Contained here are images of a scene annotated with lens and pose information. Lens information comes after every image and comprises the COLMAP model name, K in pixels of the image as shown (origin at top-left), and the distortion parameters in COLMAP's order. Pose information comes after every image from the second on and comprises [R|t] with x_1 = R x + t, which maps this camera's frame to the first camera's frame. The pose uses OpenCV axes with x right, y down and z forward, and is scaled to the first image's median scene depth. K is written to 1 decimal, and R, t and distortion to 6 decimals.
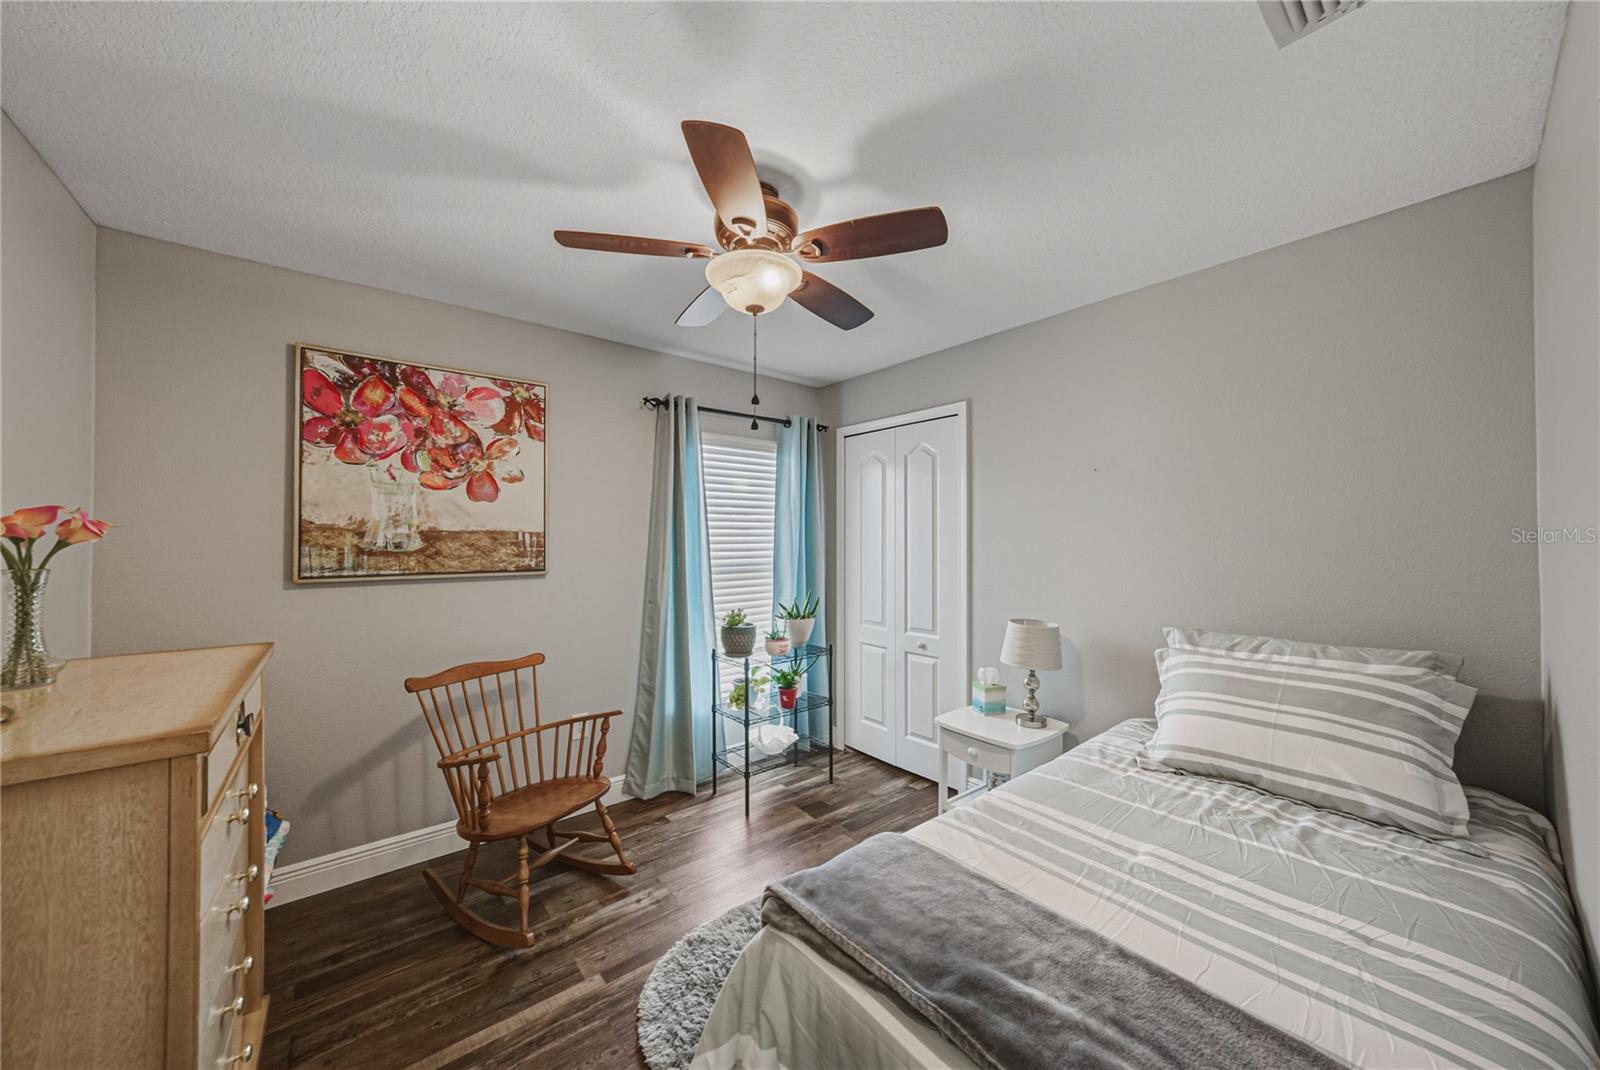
lens RADIAL K [[561.2, 0, 804.4], [0, 561.2, 530.8], [0, 0, 1]] dist [-0.025770, 0.006863]
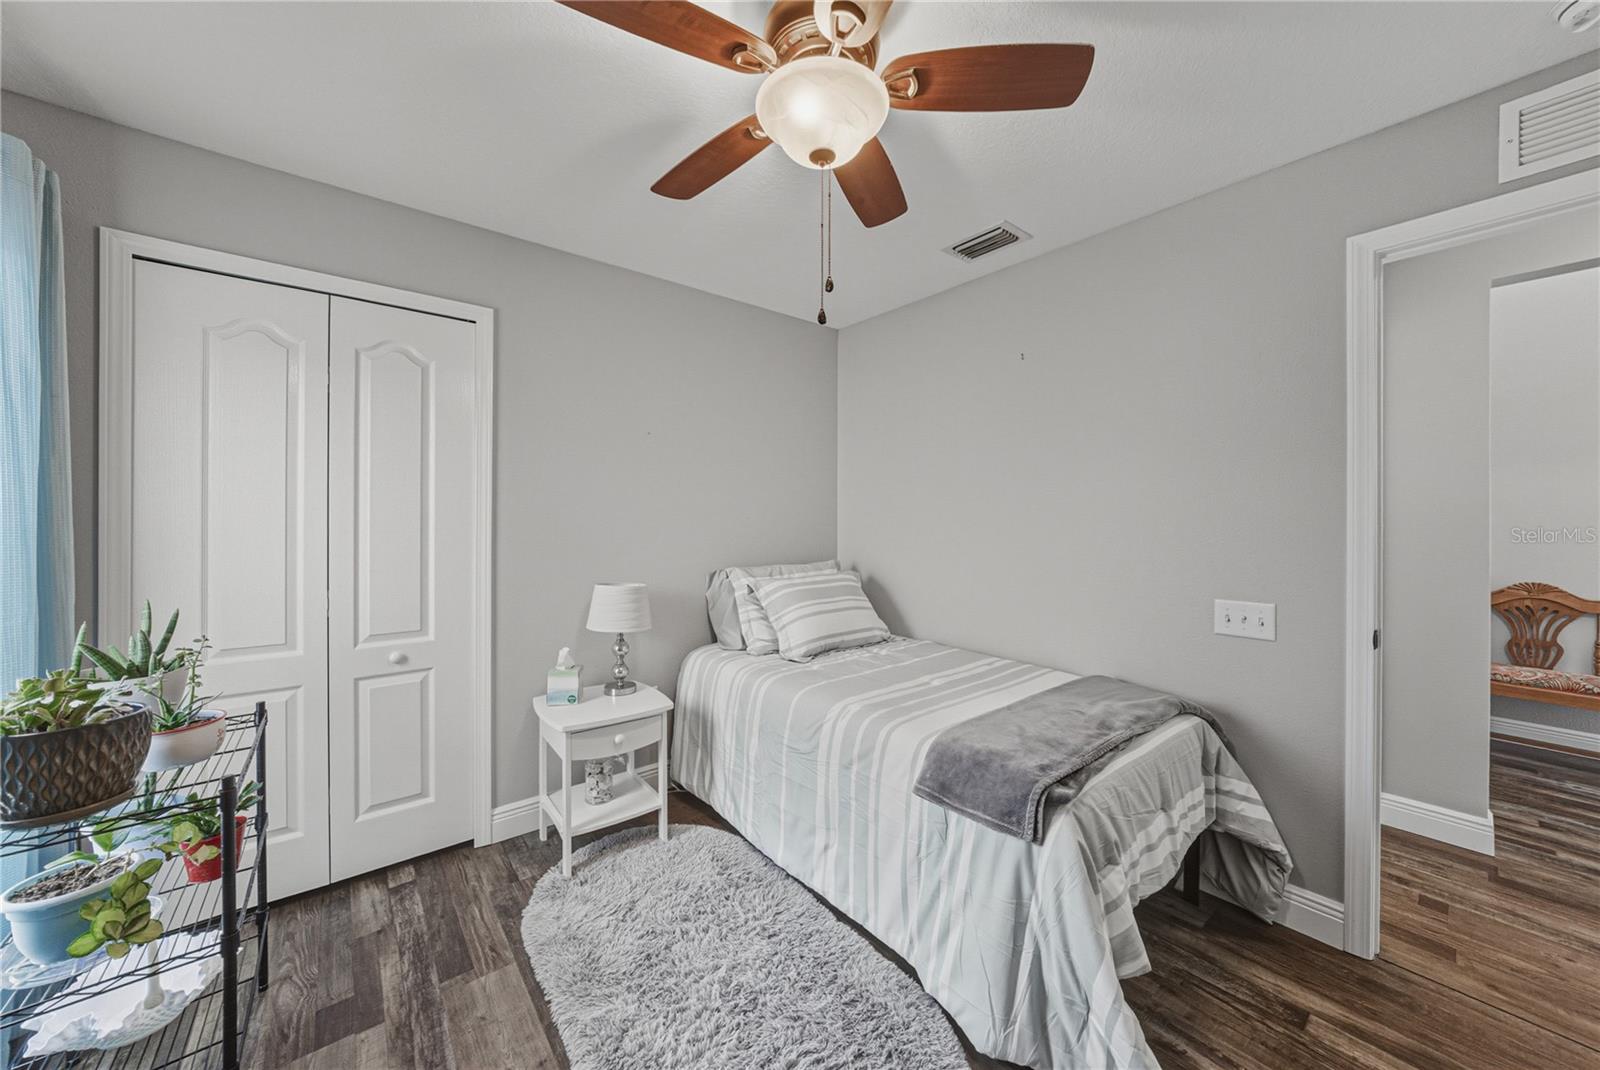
lens RADIAL K [[561.2, 0, 804.4], [0, 561.2, 530.8], [0, 0, 1]] dist [-0.025770, 0.006863]
pose [[0.006890, -0.011796, 0.999907, -0.484913], [-0.012455, 0.999852, 0.011881, 0.052469], [-0.999899, -0.012535, 0.006742, 0.621089]]
